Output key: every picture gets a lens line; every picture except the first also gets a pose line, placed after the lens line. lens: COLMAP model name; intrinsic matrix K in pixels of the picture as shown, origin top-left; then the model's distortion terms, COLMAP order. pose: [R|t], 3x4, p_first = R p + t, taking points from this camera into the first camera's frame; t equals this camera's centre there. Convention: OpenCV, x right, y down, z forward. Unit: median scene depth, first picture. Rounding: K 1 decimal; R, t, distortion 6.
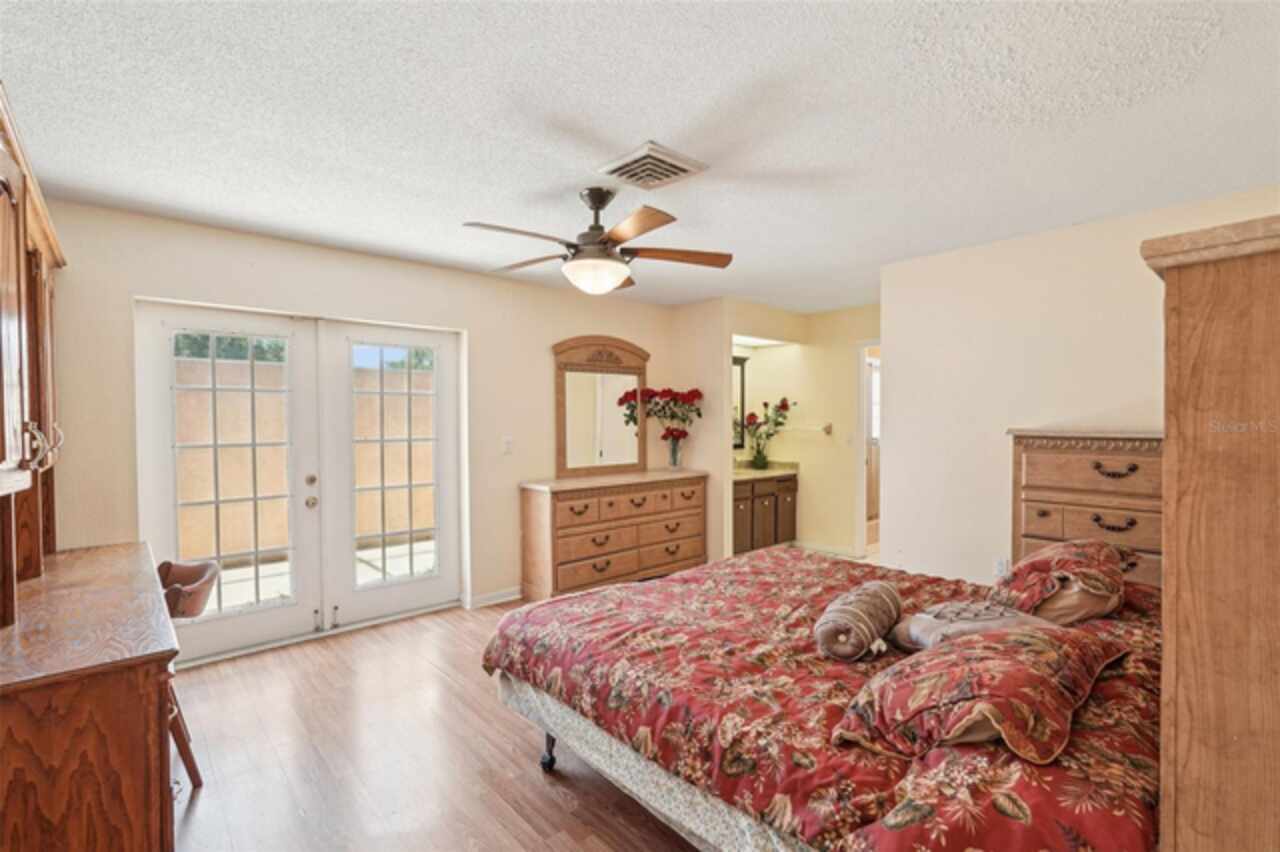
lens RADIAL K [[564.9, 0, 640.0], [0, 564.9, 426.0], [0, 0, 1]] dist [-0.000562, -0.000014]
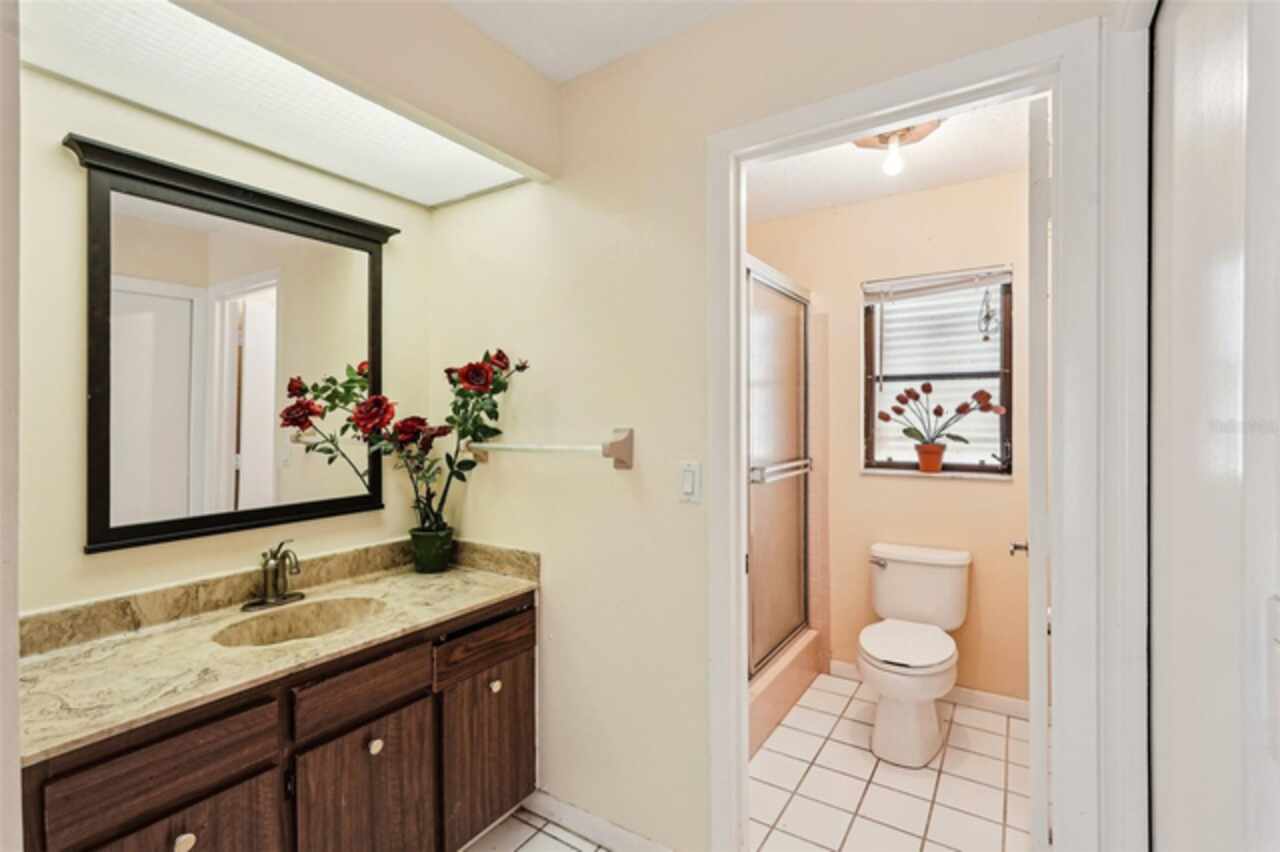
lens RADIAL K [[578.8, 0, 640.0], [0, 578.8, 426.0], [0, 0, 1]] dist [-0.005448, 0.004318]
pose [[0.970611, -0.003974, 0.240620, 0.251210], [0.003589, 0.999991, 0.002036, -0.007672], [-0.240626, -0.001112, 0.970617, 0.653928]]
